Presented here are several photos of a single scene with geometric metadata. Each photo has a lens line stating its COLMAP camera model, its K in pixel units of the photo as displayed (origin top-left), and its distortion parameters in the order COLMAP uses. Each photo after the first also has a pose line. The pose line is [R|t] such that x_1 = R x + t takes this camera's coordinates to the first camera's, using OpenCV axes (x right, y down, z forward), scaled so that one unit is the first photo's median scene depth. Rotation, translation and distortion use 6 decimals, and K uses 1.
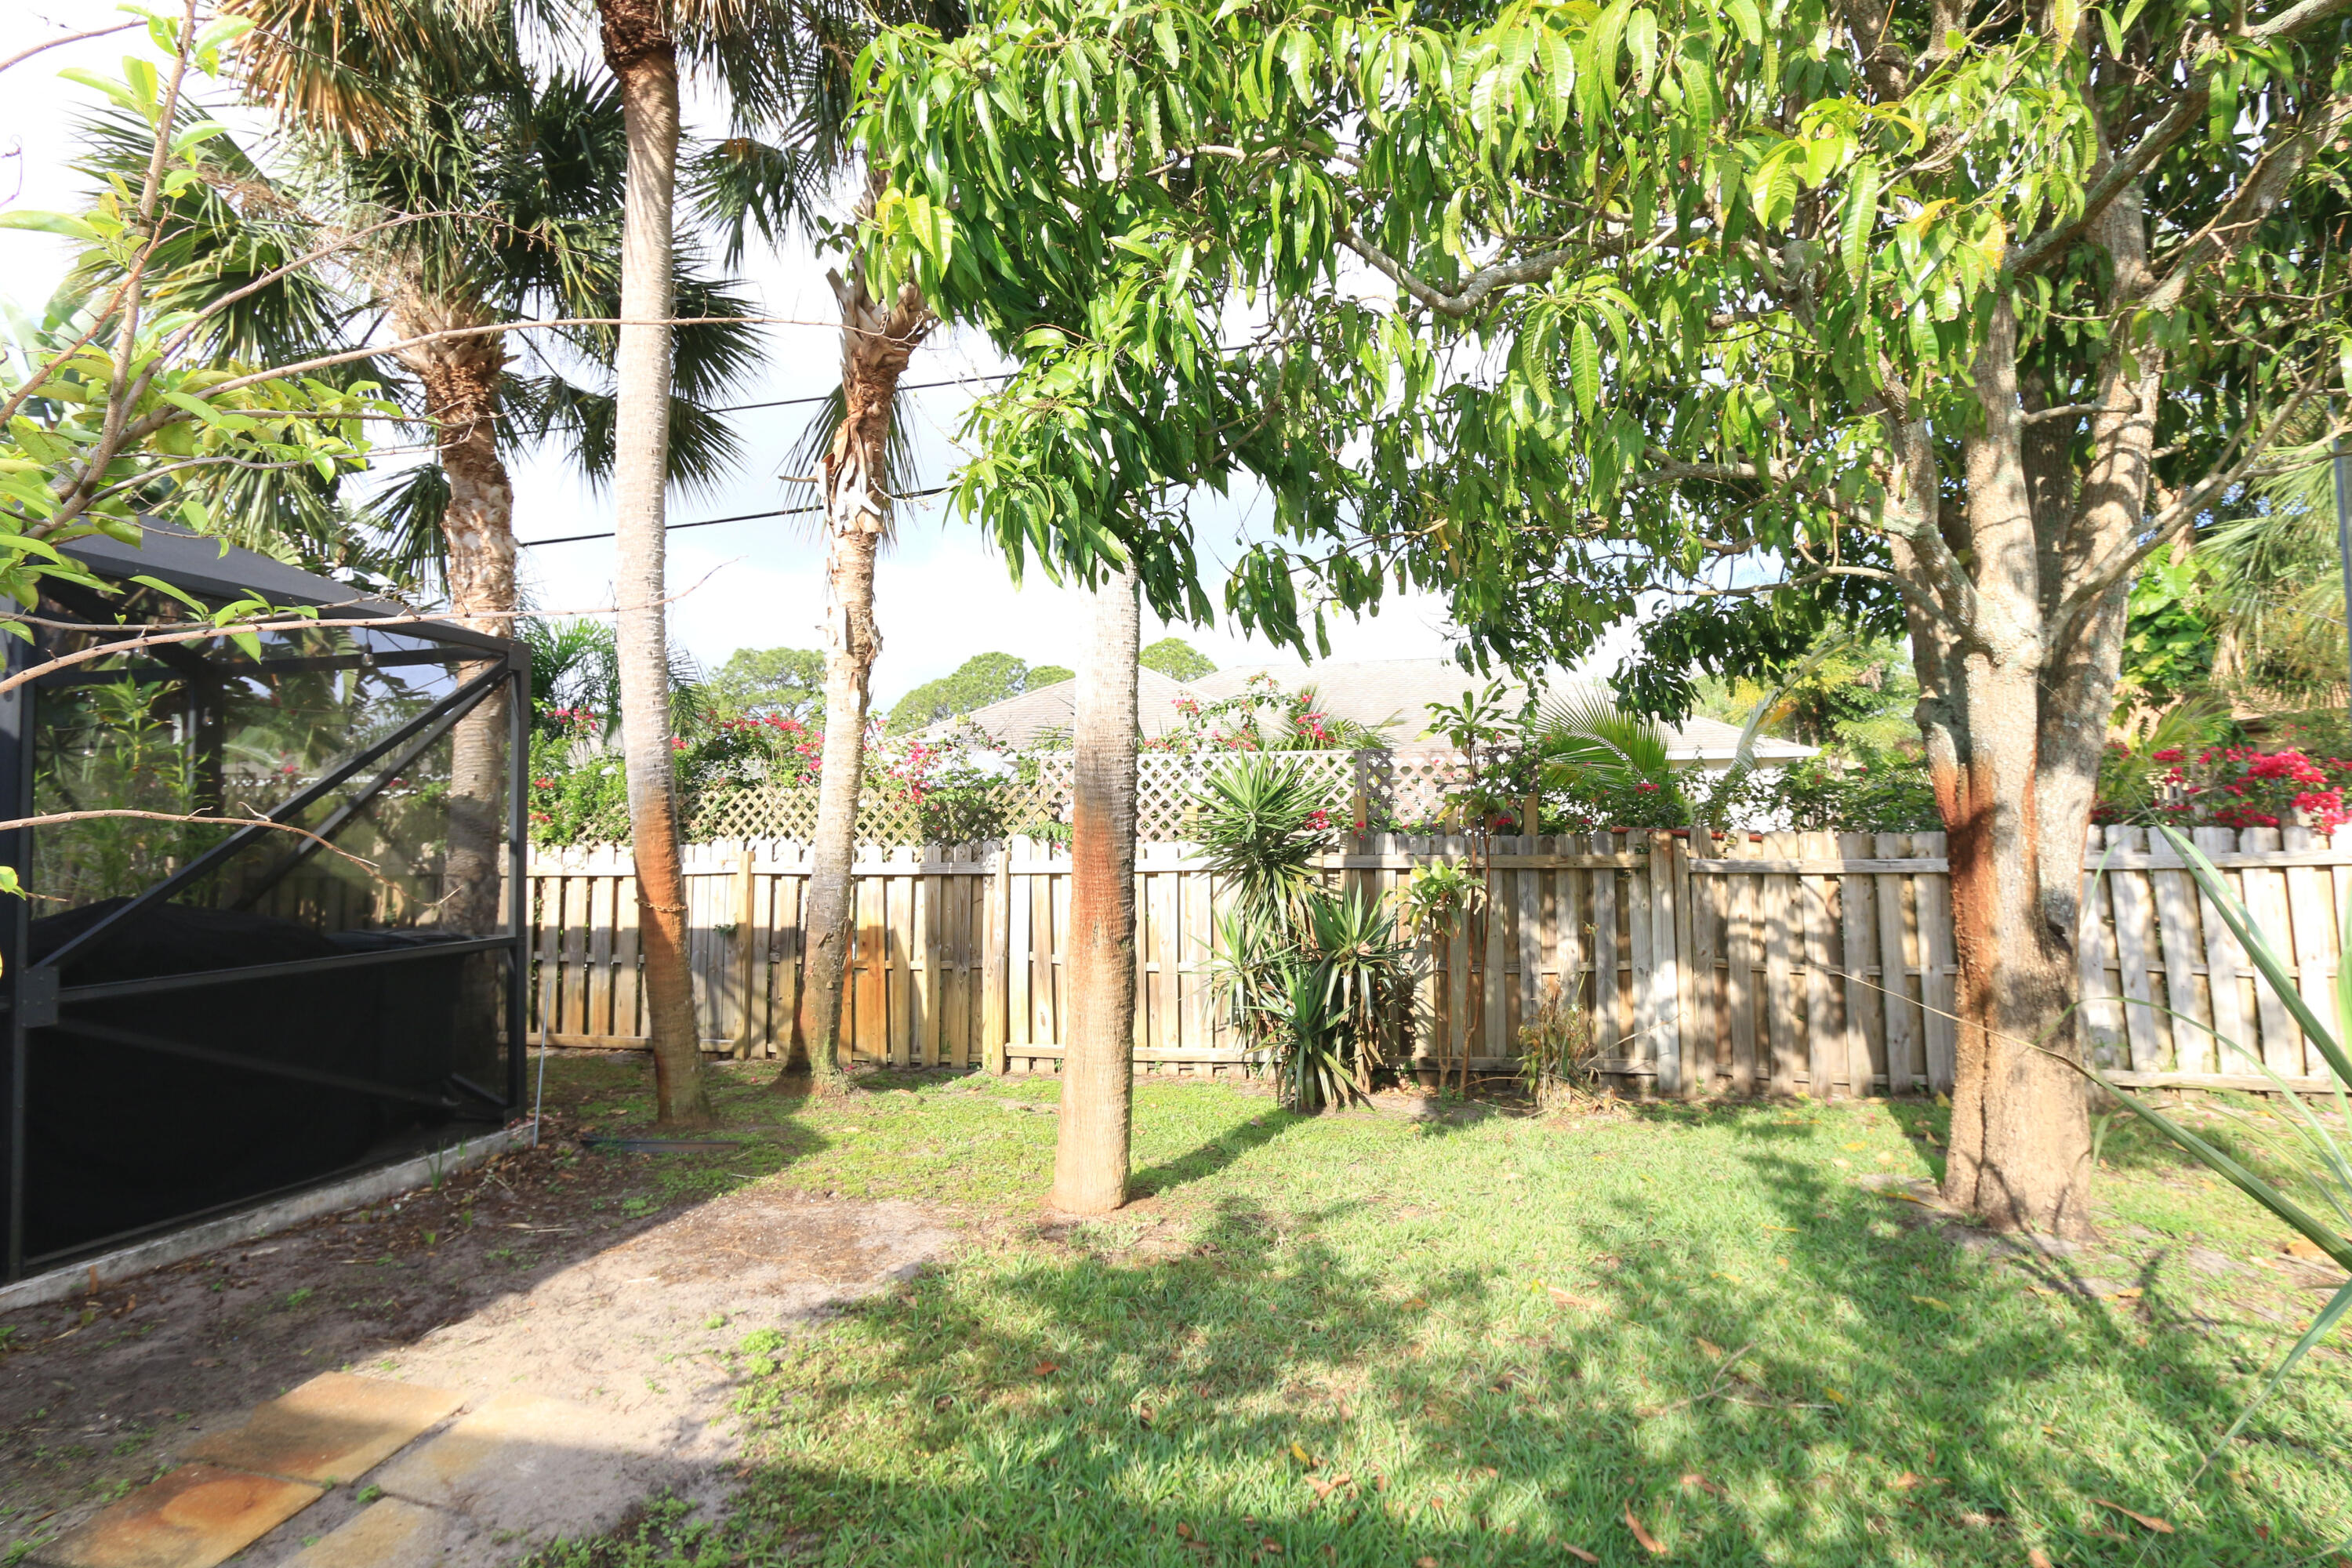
lens RADIAL K [[1157.9, 0, 1190.2], [0, 1157.9, 784.4], [0, 0, 1]] dist [-0.026368, 0.008284]
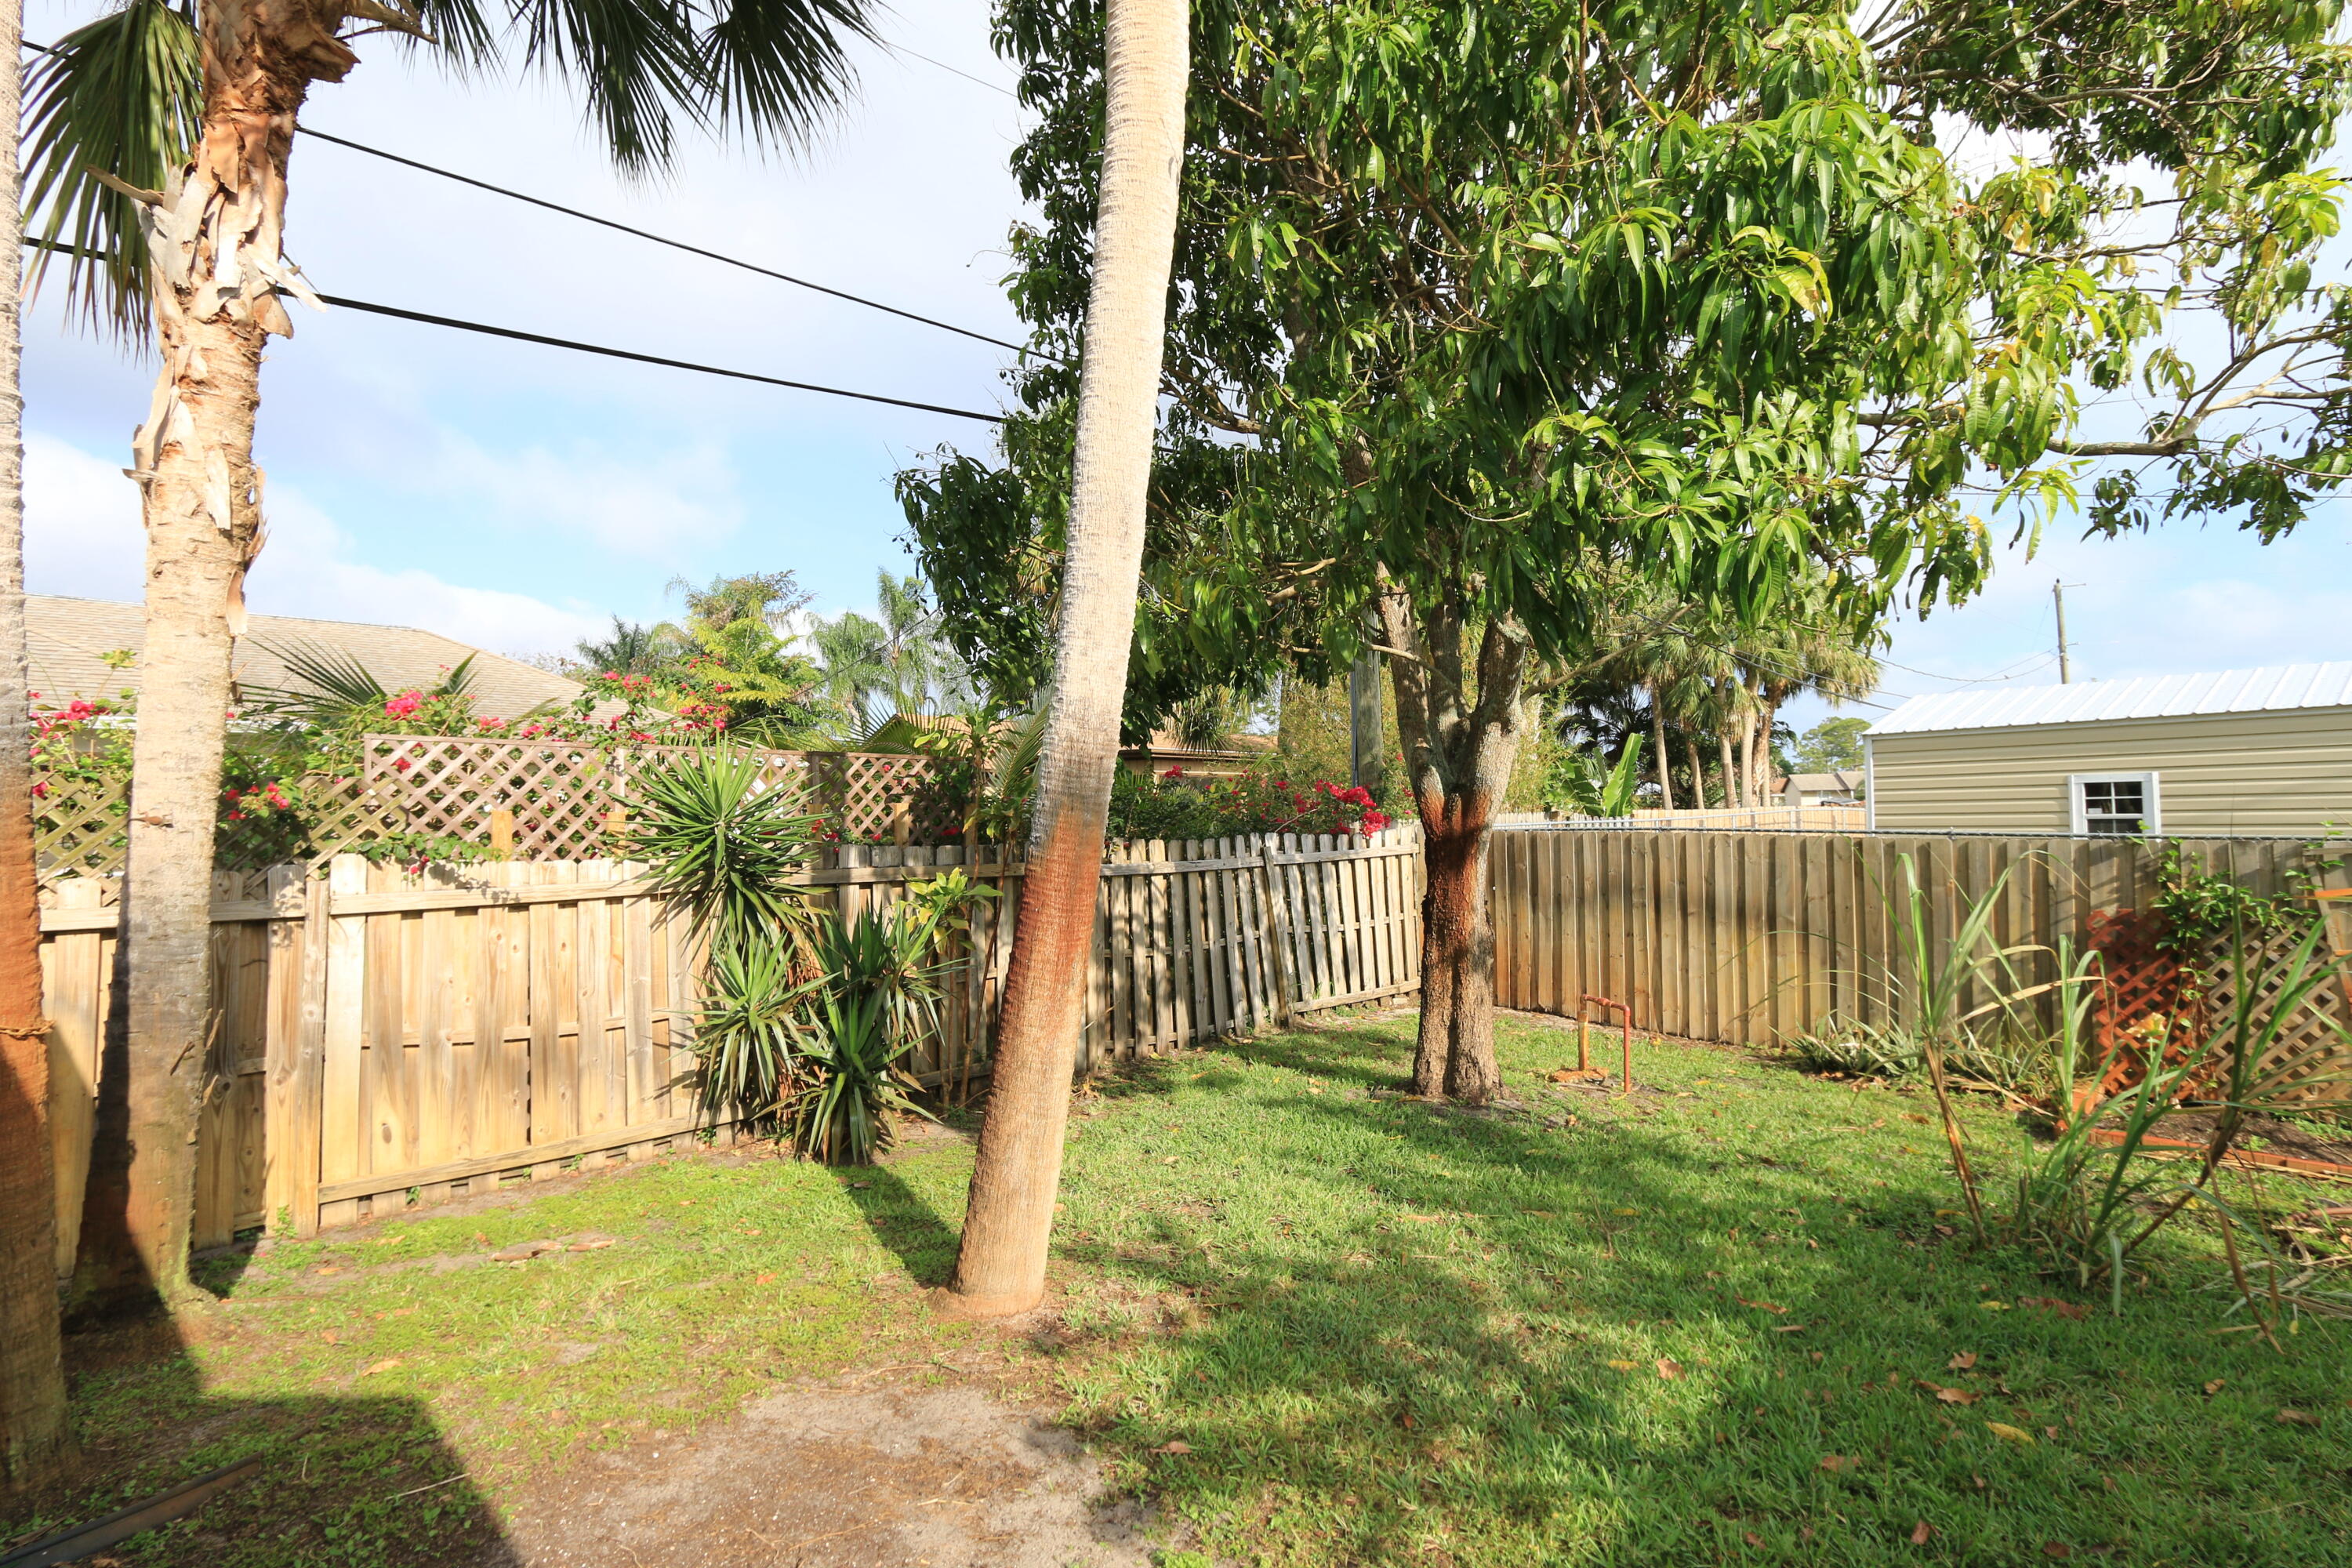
lens RADIAL K [[1157.9, 0, 1190.2], [0, 1157.9, 784.4], [0, 0, 1]] dist [-0.026368, 0.008284]
pose [[0.550987, 0.032254, 0.833890, -0.471118], [-0.028325, 0.999400, -0.019940, 0.005475], [-0.834033, -0.012634, 0.551570, 0.294599]]
